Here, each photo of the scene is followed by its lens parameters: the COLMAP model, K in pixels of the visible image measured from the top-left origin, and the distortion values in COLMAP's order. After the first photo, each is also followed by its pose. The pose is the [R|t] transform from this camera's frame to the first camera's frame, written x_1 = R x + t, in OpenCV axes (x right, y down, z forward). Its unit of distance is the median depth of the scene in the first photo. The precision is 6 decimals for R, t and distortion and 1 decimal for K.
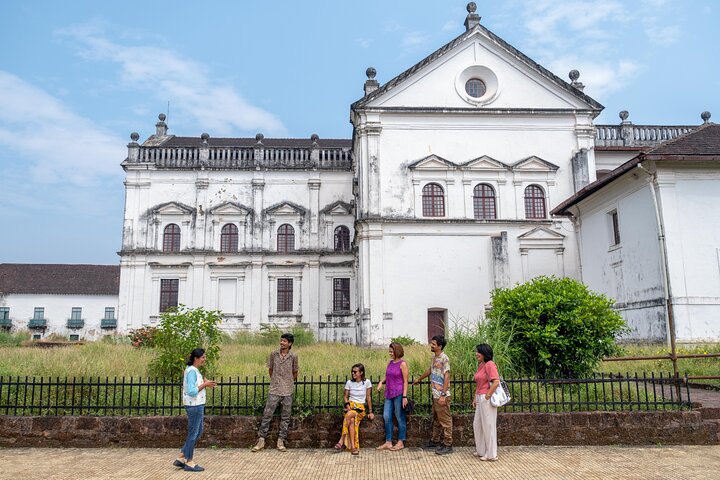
lens RADIAL K [[531.5, 0, 359.1], [0, 531.5, 238.1], [0, 0, 1]] dist [0.000028, -0.000769]
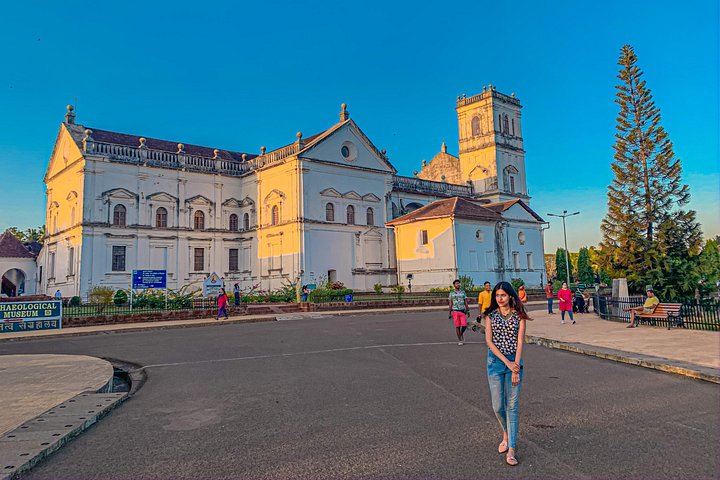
lens RADIAL K [[531.5, 0, 360.3], [0, 531.5, 239.4], [0, 0, 1]] dist [0.000028, -0.000769]
pose [[0.775243, 0.041109, 0.630324, -0.718623], [-0.083629, 0.995775, 0.037913, -0.039572], [-0.626103, -0.082105, 0.775406, -0.407059]]
